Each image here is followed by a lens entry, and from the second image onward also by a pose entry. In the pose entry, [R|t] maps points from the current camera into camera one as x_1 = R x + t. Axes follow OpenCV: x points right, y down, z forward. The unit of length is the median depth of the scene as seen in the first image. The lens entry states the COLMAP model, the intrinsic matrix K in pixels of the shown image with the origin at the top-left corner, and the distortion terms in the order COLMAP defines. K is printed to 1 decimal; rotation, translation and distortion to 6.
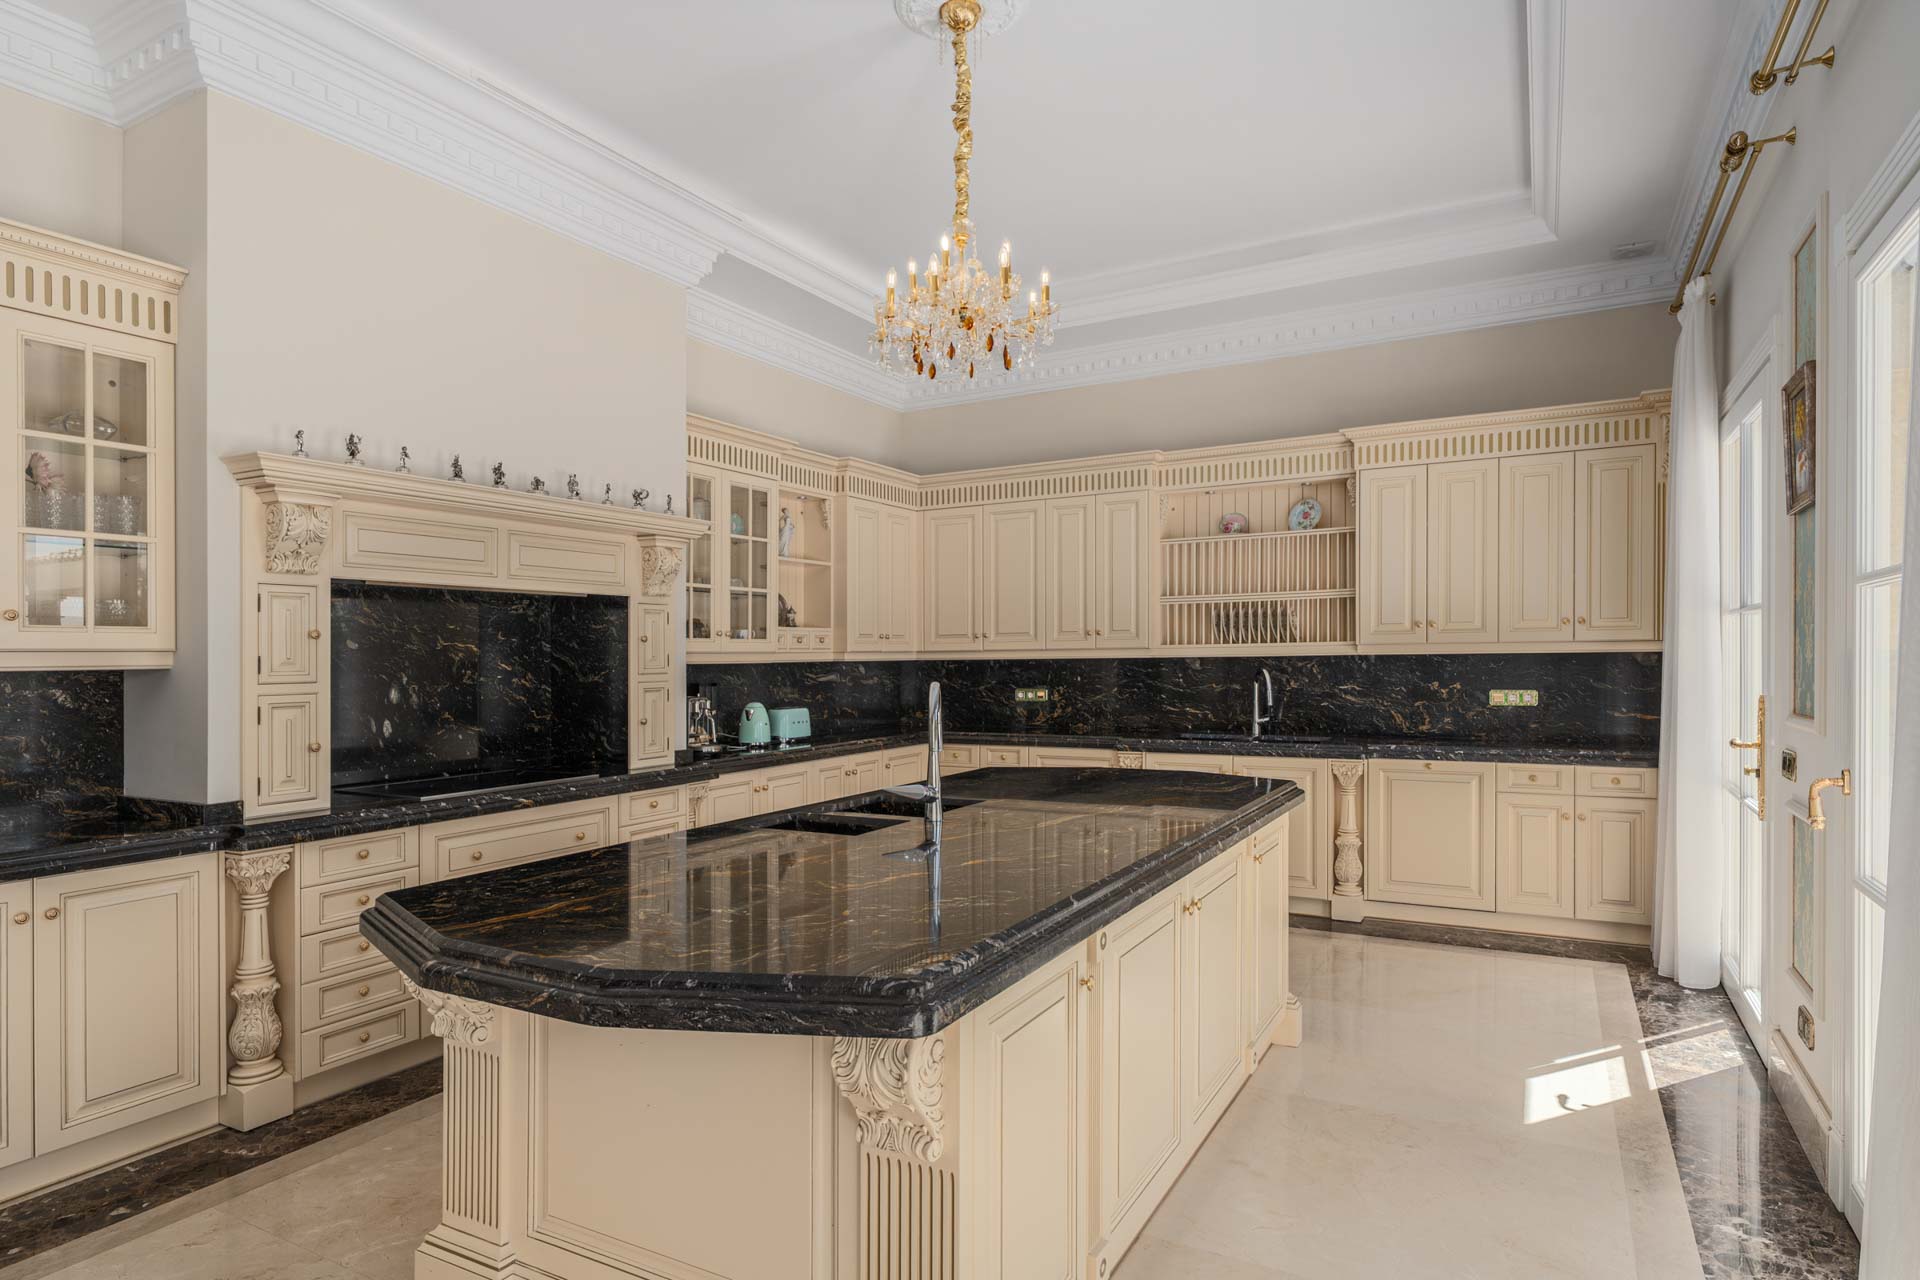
lens RADIAL K [[1063.4, 0, 962.9], [0, 1063.4, 675.3], [0, 0, 1]] dist [-0.000373, -0.000004]
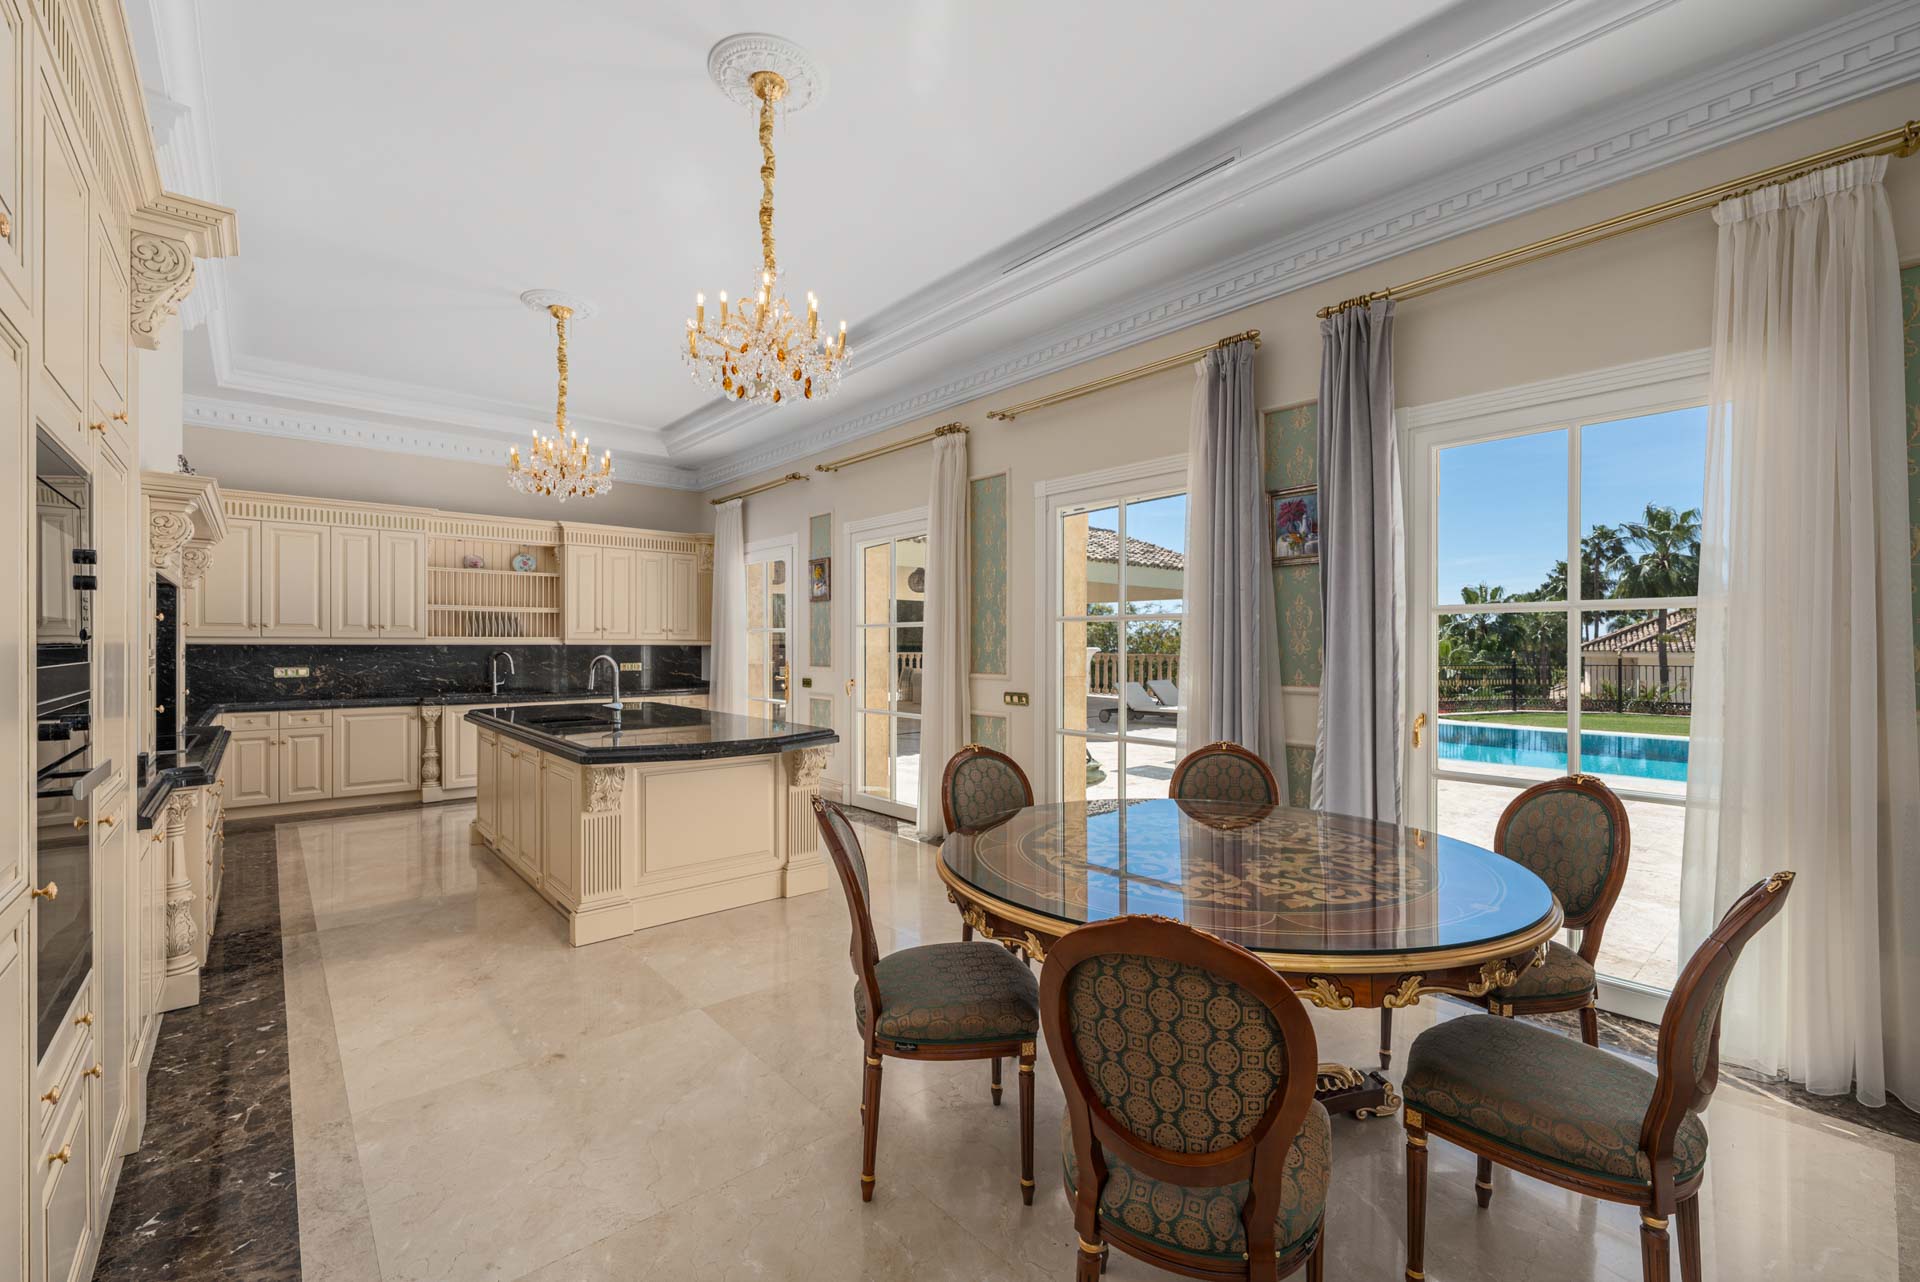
lens RADIAL K [[793.5, 0, 960.0], [0, 793.5, 641.0], [0, 0, 1]] dist [-0.000096, 0.000009]
pose [[0.342110, 0.018569, 0.939476, -0.647785], [0.008664, 0.999700, -0.022914, 0.011006], [-0.939620, 0.015979, 0.341846, -0.100963]]
